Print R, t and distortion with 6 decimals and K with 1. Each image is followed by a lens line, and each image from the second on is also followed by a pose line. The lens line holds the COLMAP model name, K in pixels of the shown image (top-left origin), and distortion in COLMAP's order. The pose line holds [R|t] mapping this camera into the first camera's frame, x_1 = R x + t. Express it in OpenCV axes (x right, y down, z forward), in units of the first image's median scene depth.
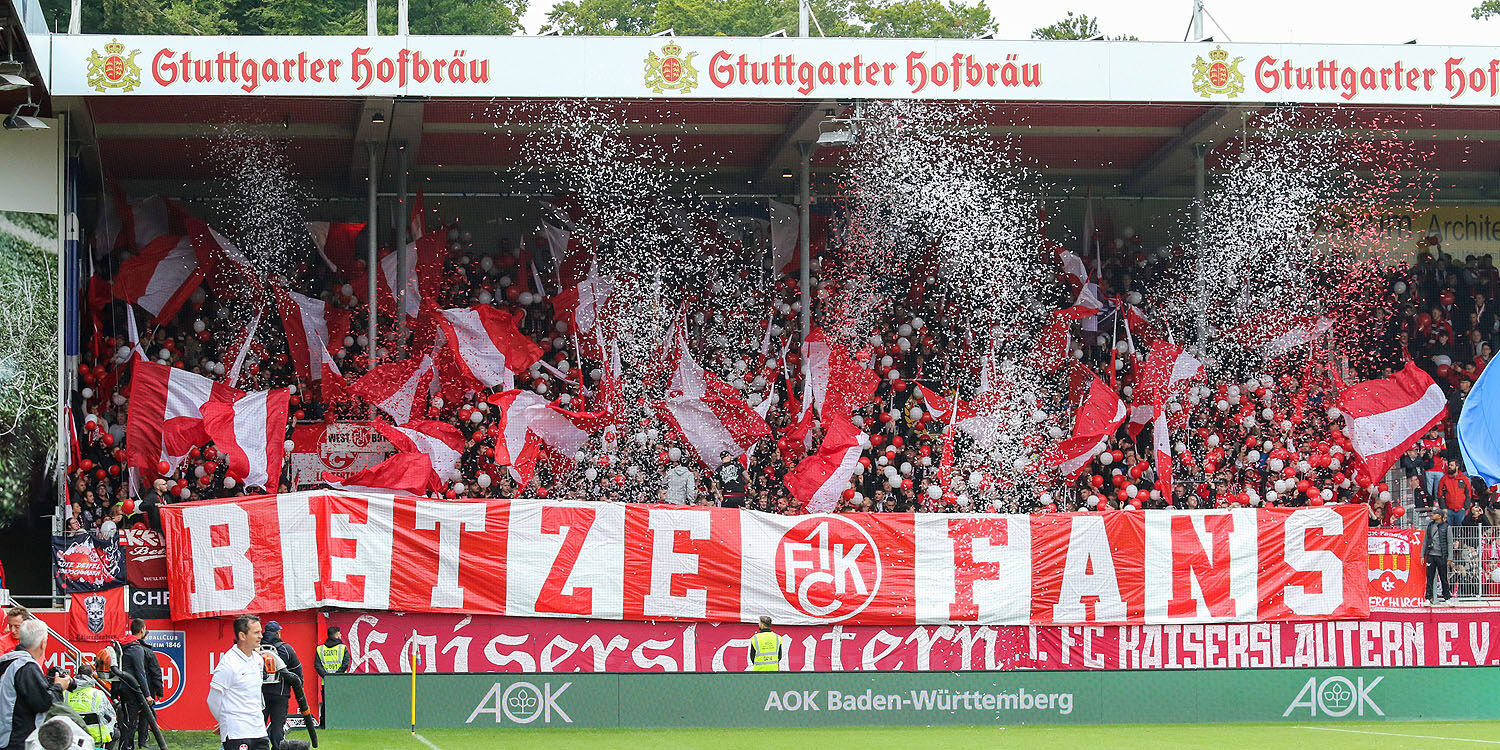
lens RADIAL K [[4911.2, 0, 750.0], [0, 4911.2, 375.0], [0, 0, 1]] dist [-0.152296, -0.383262]
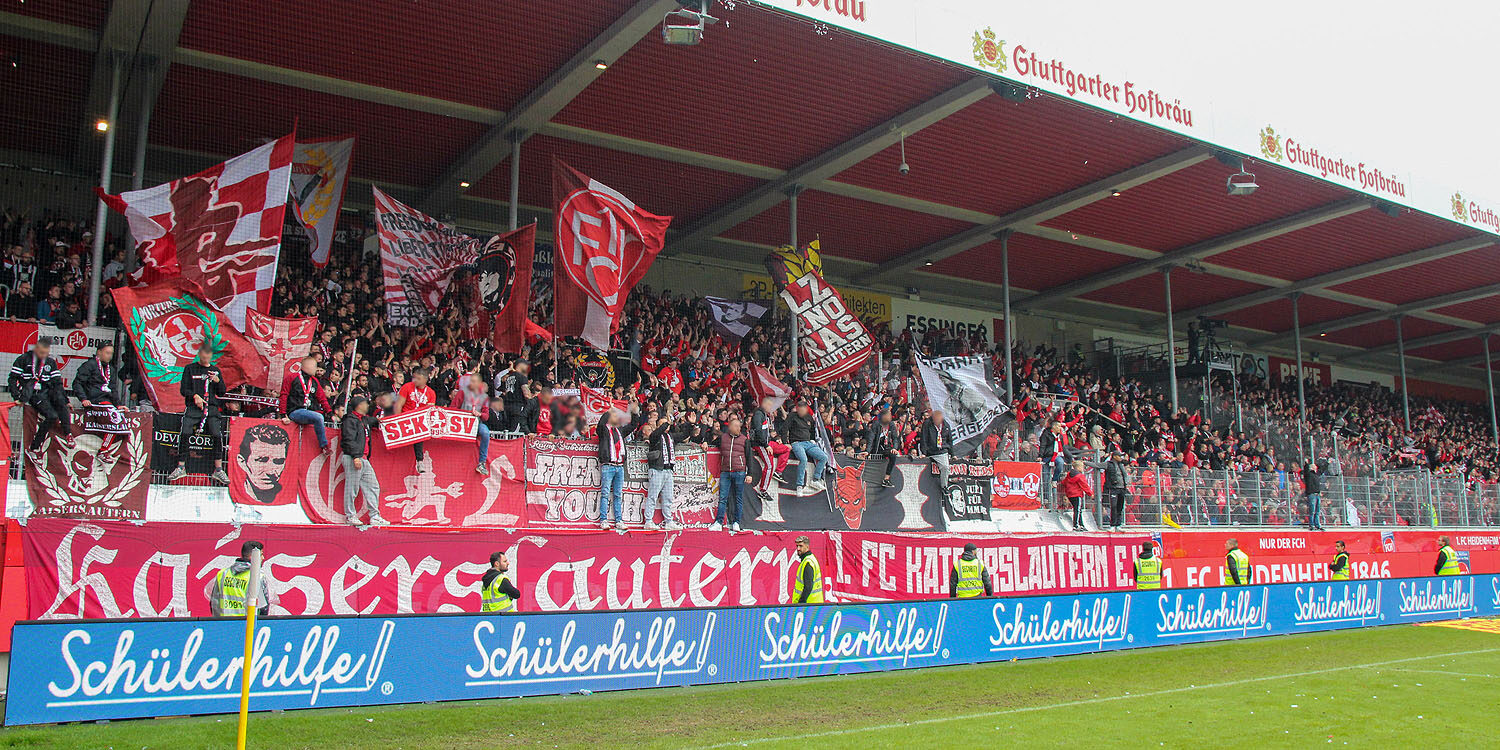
lens RADIAL K [[1195.4, 0, 757.5], [0, 1195.4, 340.7], [0, 0, 1]] dist [-0.127086, 0.098616]
pose [[0.876017, 0.085724, 0.474600, -0.074333], [-0.021140, 0.989955, -0.139790, 0.043793], [-0.481817, 0.112425, 0.869030, 0.799309]]
